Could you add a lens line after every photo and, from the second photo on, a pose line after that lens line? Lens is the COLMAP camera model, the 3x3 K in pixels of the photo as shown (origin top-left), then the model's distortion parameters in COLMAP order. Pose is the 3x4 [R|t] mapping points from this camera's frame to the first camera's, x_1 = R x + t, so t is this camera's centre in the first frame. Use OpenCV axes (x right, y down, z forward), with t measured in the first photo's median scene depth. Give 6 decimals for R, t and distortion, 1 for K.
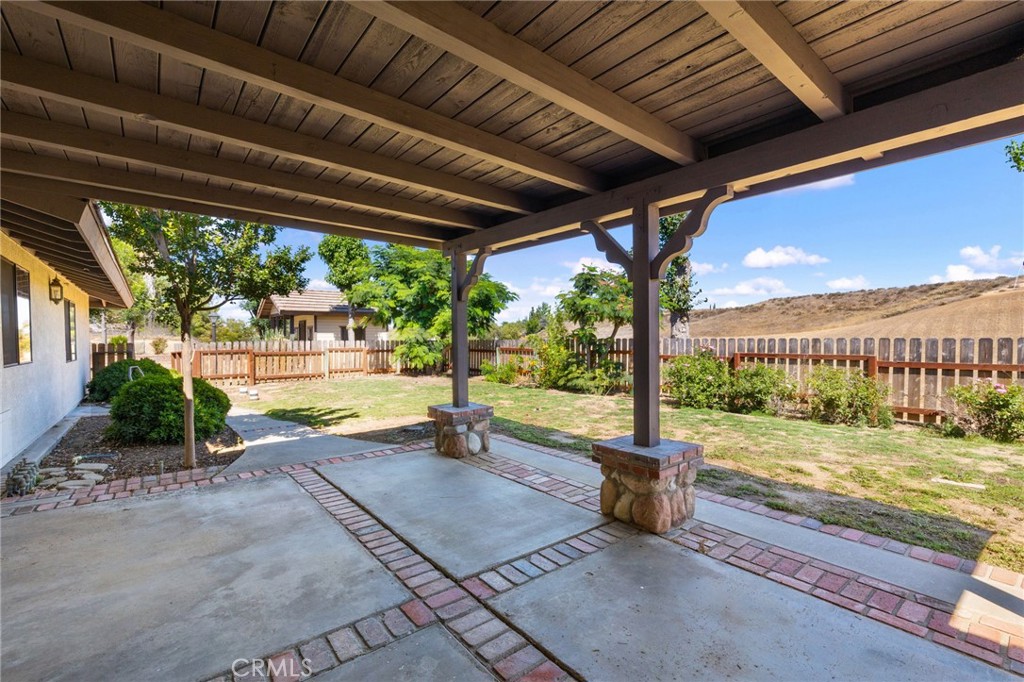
lens RADIAL K [[435.4, 0, 504.6], [0, 435.4, 343.8], [0, 0, 1]] dist [0.004769, -0.000298]
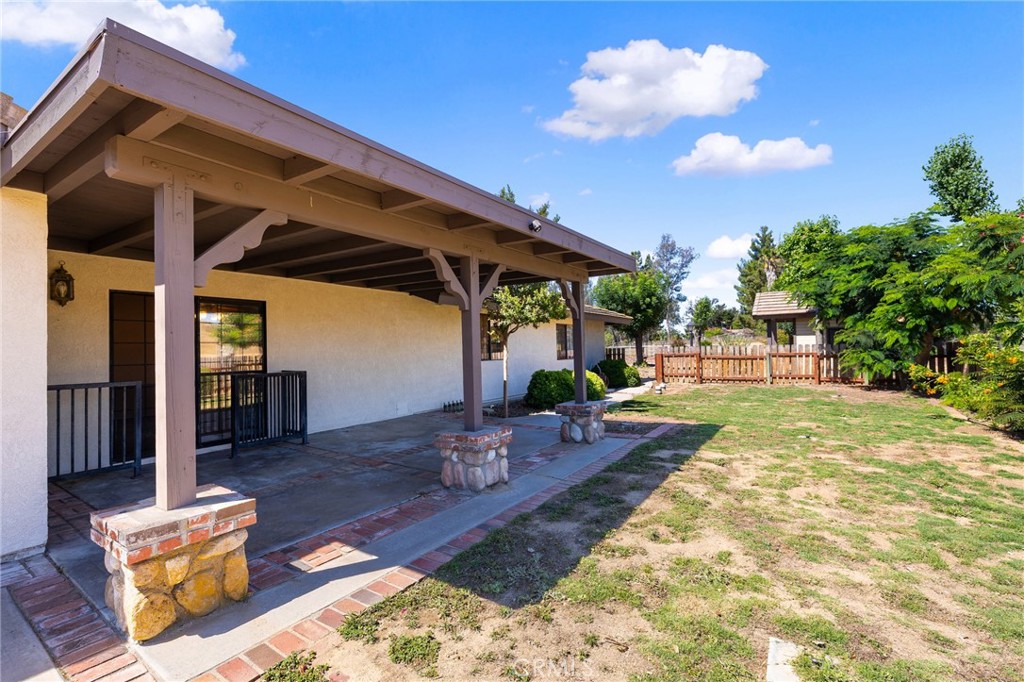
lens RADIAL K [[435.4, 0, 504.4], [0, 435.4, 341.8], [0, 0, 1]] dist [0.004769, -0.000298]
pose [[0.294979, -0.018231, -0.955330, 1.073503], [0.010387, 0.999820, -0.015873, -0.015189], [0.955447, -0.005241, 0.295115, 0.444836]]
